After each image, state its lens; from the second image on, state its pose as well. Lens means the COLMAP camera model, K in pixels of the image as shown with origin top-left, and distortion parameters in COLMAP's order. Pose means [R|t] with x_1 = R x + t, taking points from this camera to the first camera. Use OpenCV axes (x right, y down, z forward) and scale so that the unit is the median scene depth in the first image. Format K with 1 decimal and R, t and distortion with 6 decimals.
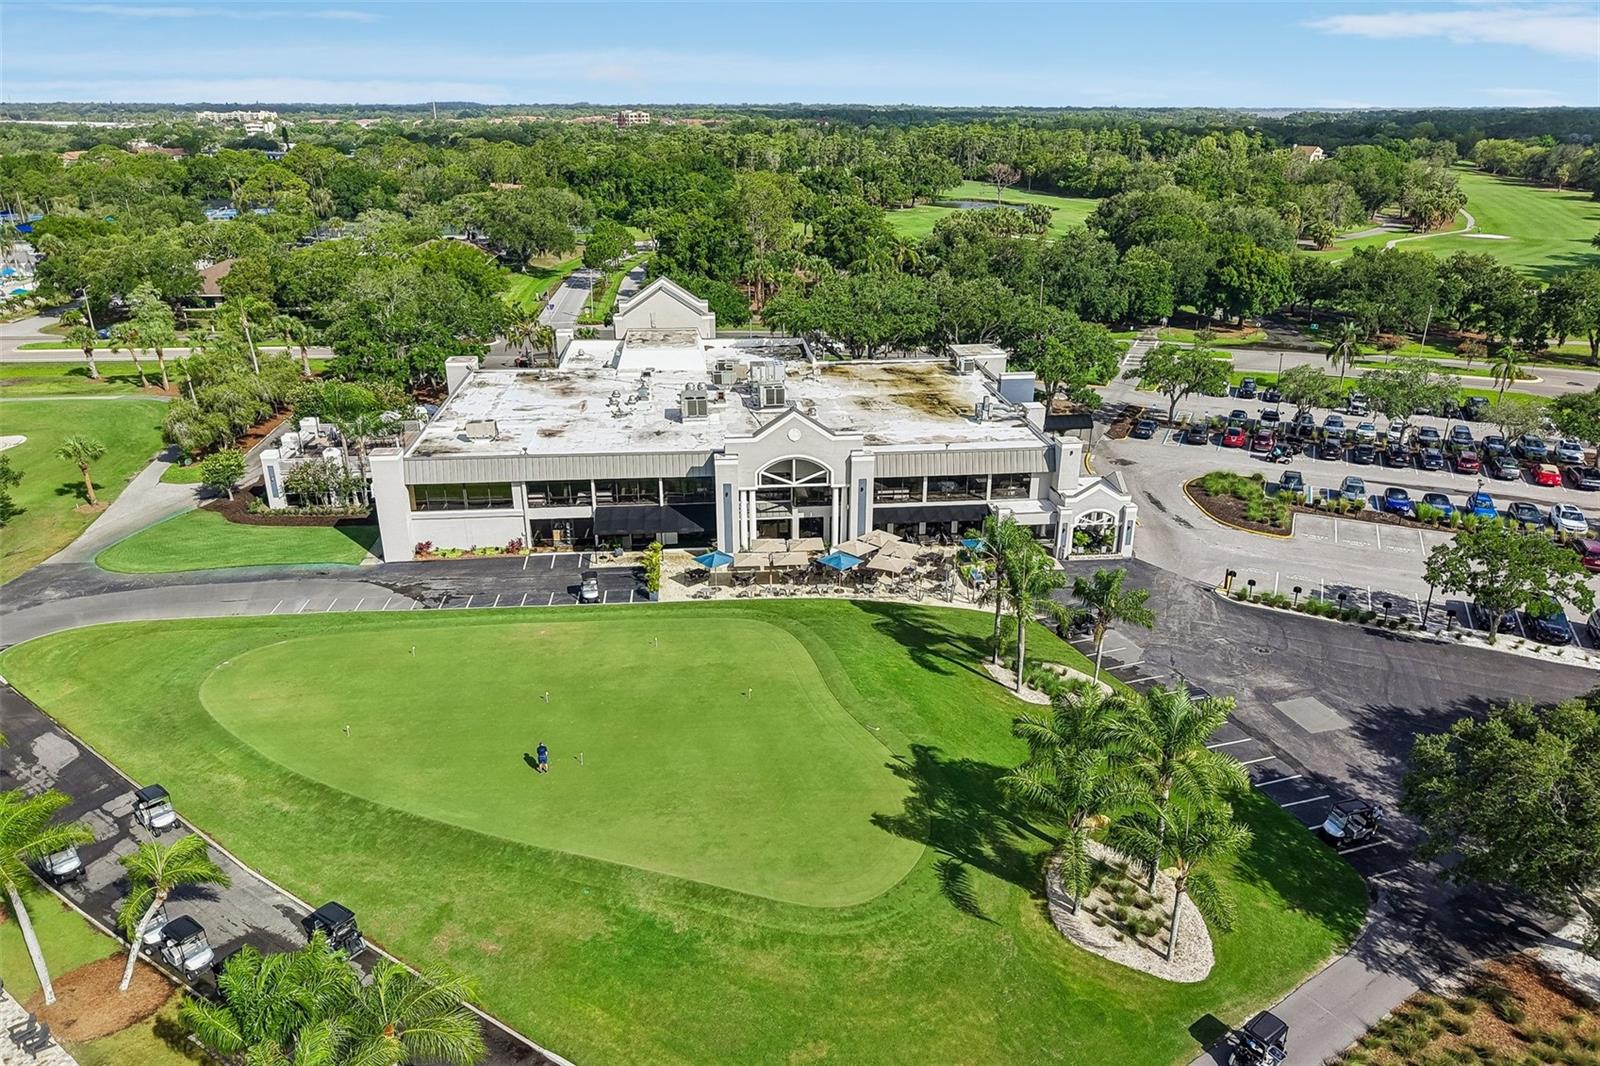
lens RADIAL K [[1089.2, 0, 800.0], [0, 1089.2, 533.0], [0, 0, 1]] dist [0.064889, -0.065638]
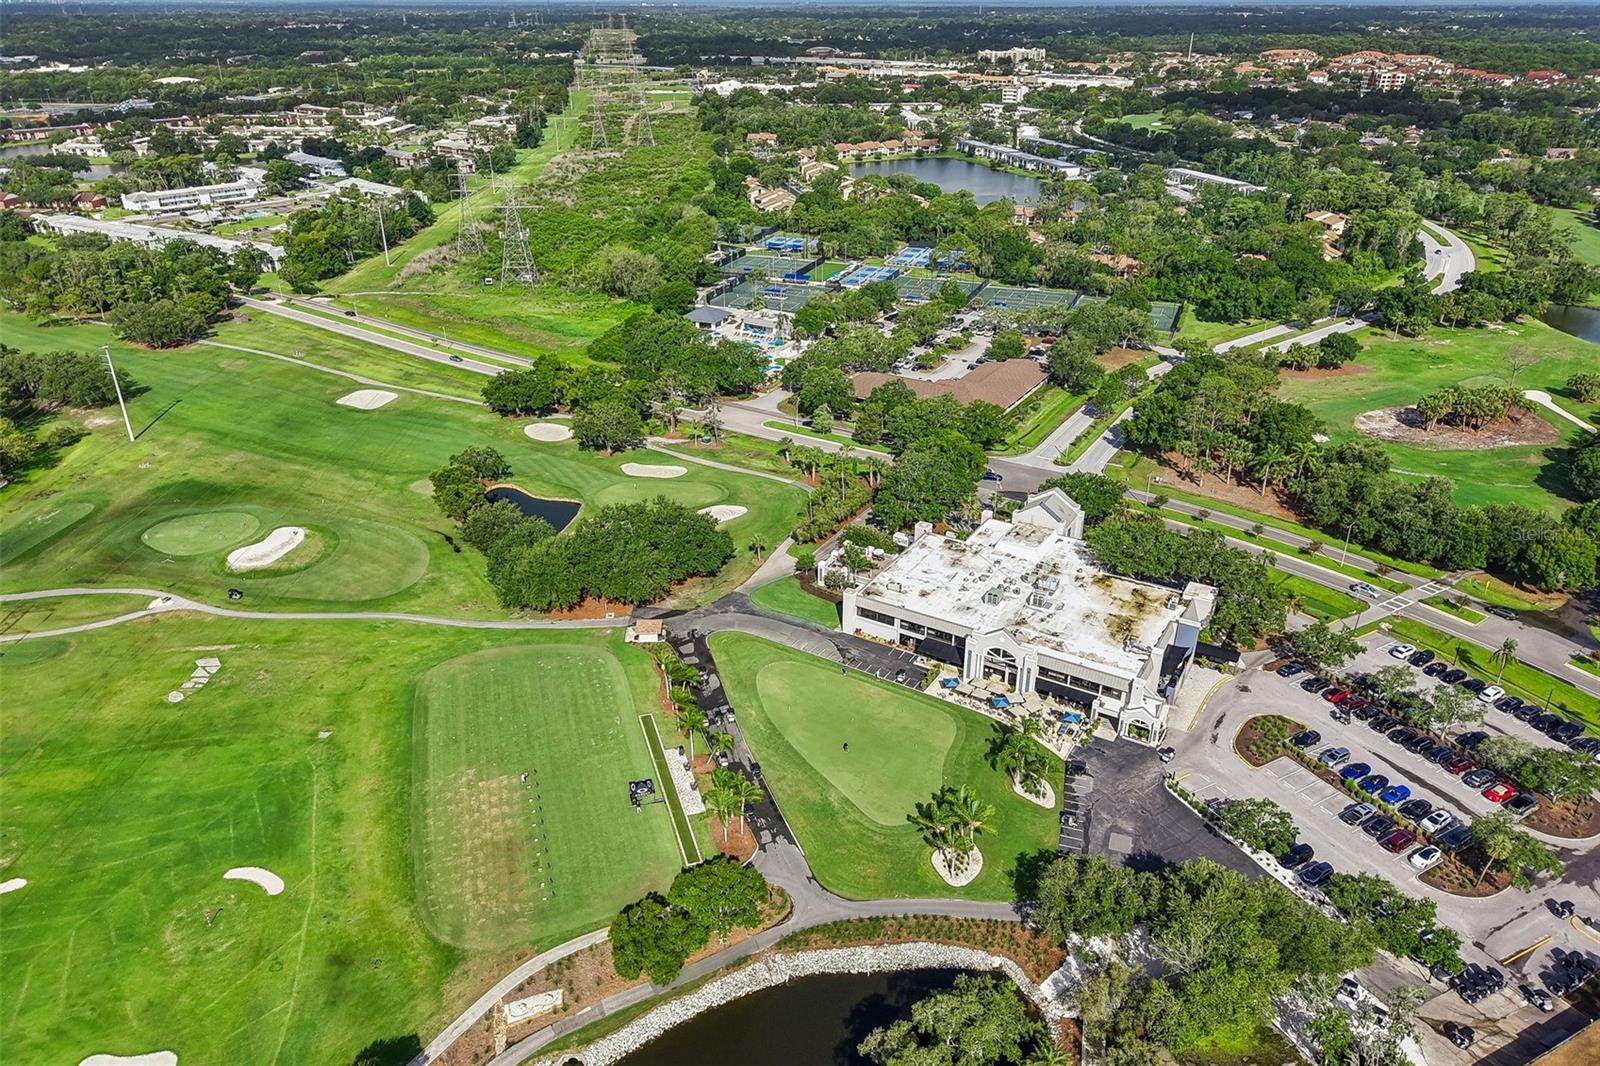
lens RADIAL K [[1089.2, 0, 800.0], [0, 1089.2, 533.0], [0, 0, 1]] dist [0.064889, -0.065638]
pose [[0.804912, 0.264311, -0.531278, 0.738964], [-0.218798, 0.964432, 0.148316, -0.506630], [0.551583, -0.003138, 0.834114, -1.009773]]
